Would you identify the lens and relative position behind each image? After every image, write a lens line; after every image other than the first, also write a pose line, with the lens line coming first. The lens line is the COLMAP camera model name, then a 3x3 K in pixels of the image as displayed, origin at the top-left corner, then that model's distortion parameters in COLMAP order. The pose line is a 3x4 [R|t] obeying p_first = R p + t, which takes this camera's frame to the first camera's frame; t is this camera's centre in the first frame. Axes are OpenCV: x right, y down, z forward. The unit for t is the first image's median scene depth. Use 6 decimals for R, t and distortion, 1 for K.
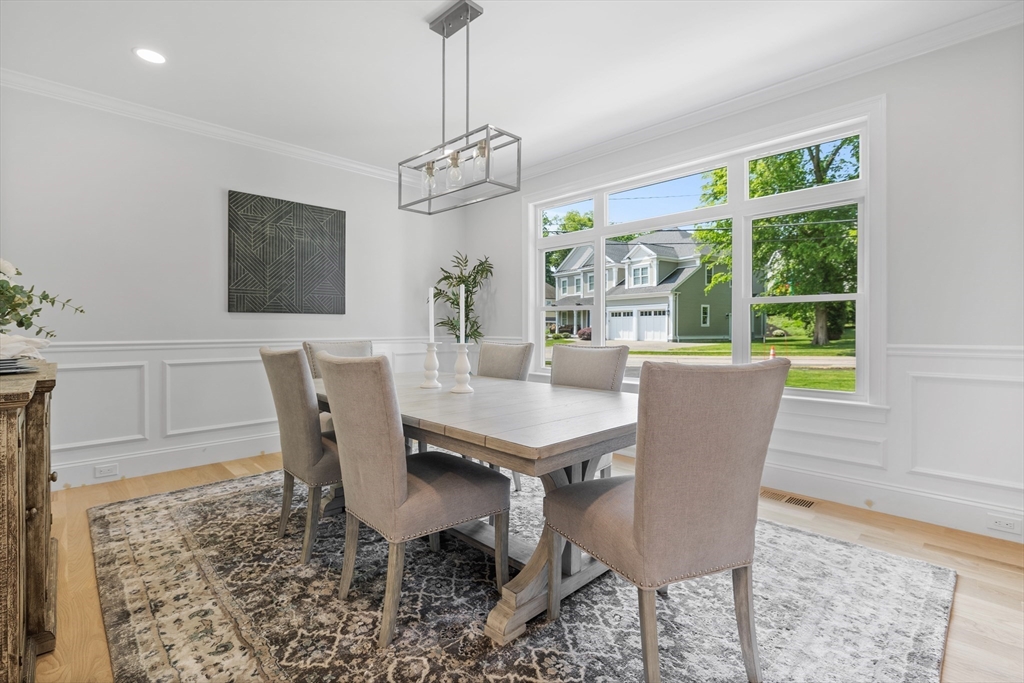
lens RADIAL K [[467.4, 0, 513.2], [0, 467.4, 330.6], [0, 0, 1]] dist [-0.001251, -0.000186]
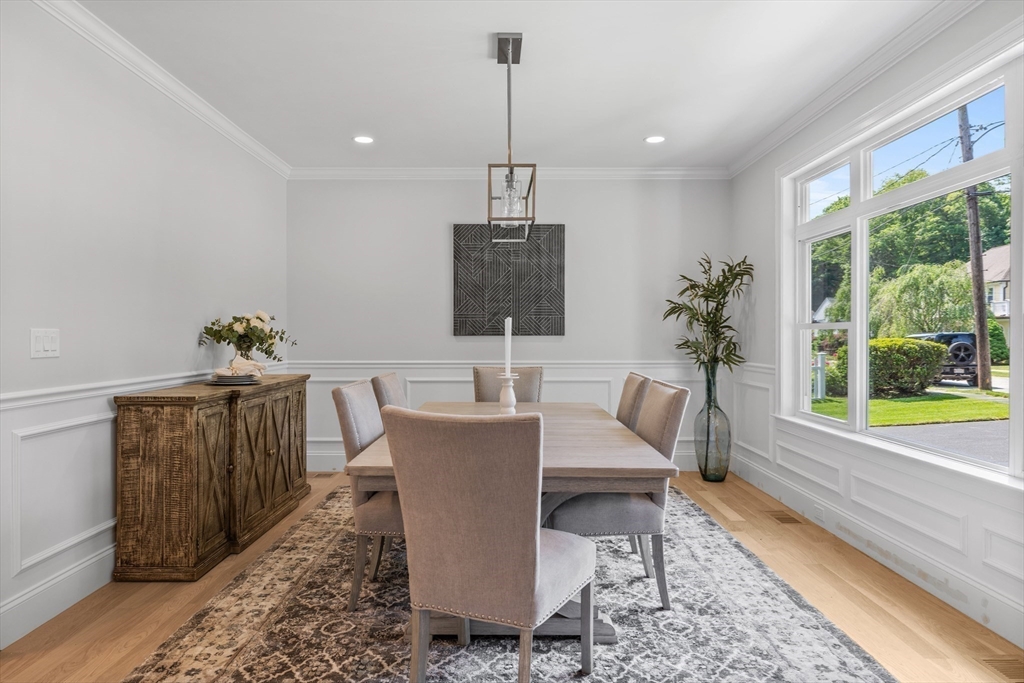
lens RADIAL K [[642.1, 0, 512.0], [0, 642.1, 341.5], [0, 0, 1]] dist [-0.002797, 0.000198]
pose [[0.716554, 0.006972, -0.697496, 0.921368], [-0.004562, 0.999976, 0.005308, -0.059635], [0.697516, -0.000621, 0.716569, 0.031345]]
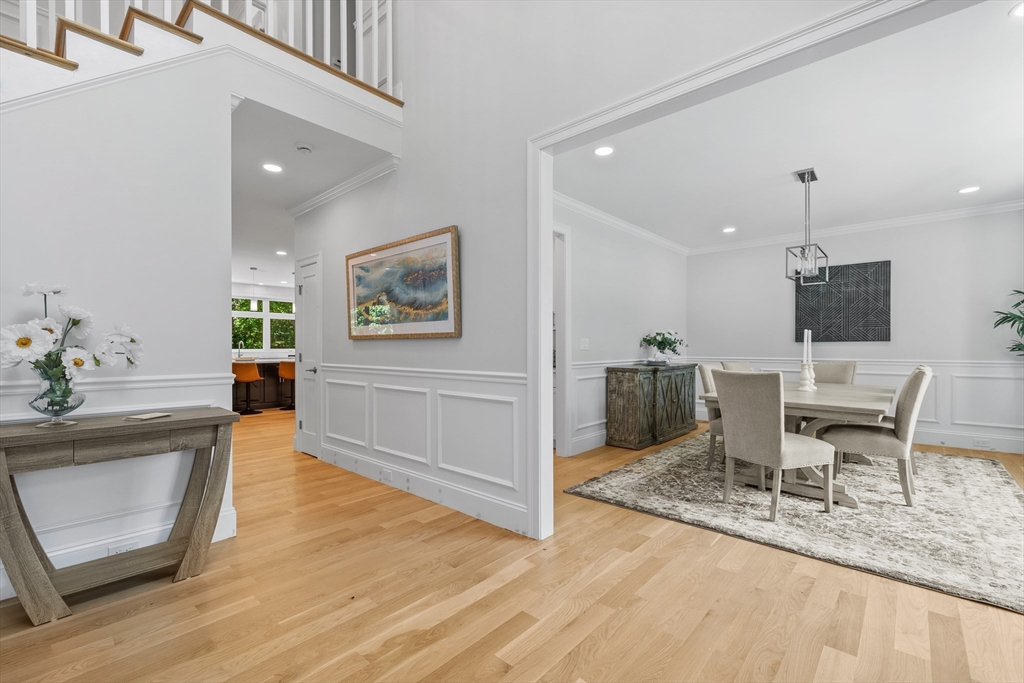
lens RADIAL K [[450.2, 0, 504.7], [0, 450.2, 348.5], [0, 0, 1]] dist [0.001647, 0.000177]
pose [[0.052738, 0.005750, -0.998592, 1.648140], [-0.003815, 0.999977, 0.005556, -0.036112], [0.998601, 0.003517, 0.052758, -0.230809]]
